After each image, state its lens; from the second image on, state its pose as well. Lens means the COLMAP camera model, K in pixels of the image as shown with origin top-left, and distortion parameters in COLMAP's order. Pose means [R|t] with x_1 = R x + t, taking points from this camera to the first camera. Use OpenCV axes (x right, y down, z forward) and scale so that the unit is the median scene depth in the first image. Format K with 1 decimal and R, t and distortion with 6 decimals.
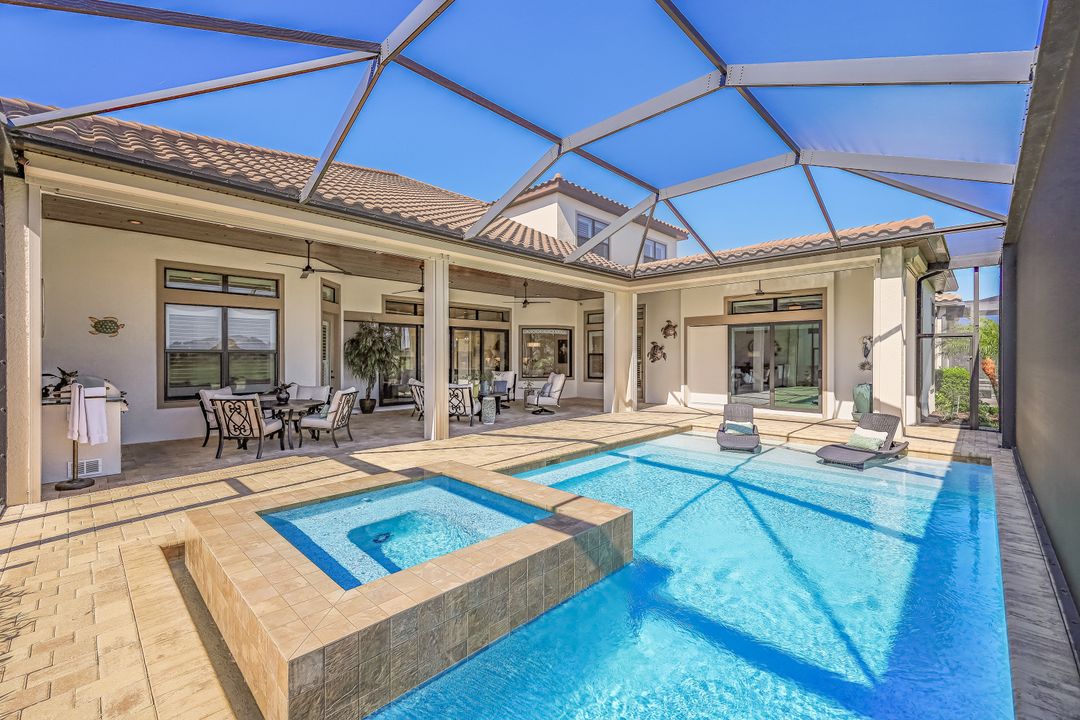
lens RADIAL K [[435.5, 0, 541.4], [0, 435.5, 359.2], [0, 0, 1]] dist [-0.000410, 0.000153]
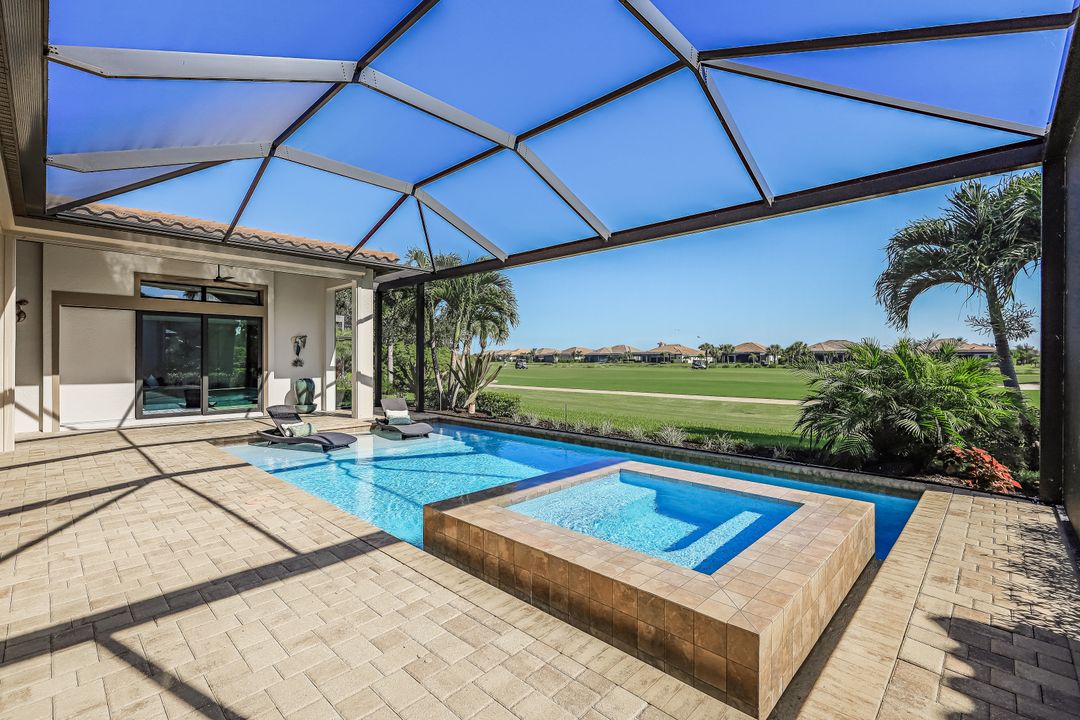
lens RADIAL K [[452.6, 0, 540.0], [0, 452.6, 360.0], [0, 0, 1]] dist [0.014284, -0.000073]
pose [[0.029629, -0.004402, 0.999551, -0.616202], [0.001591, 0.999989, 0.004357, 0.005862], [-0.999560, 0.001461, 0.029635, 0.559169]]
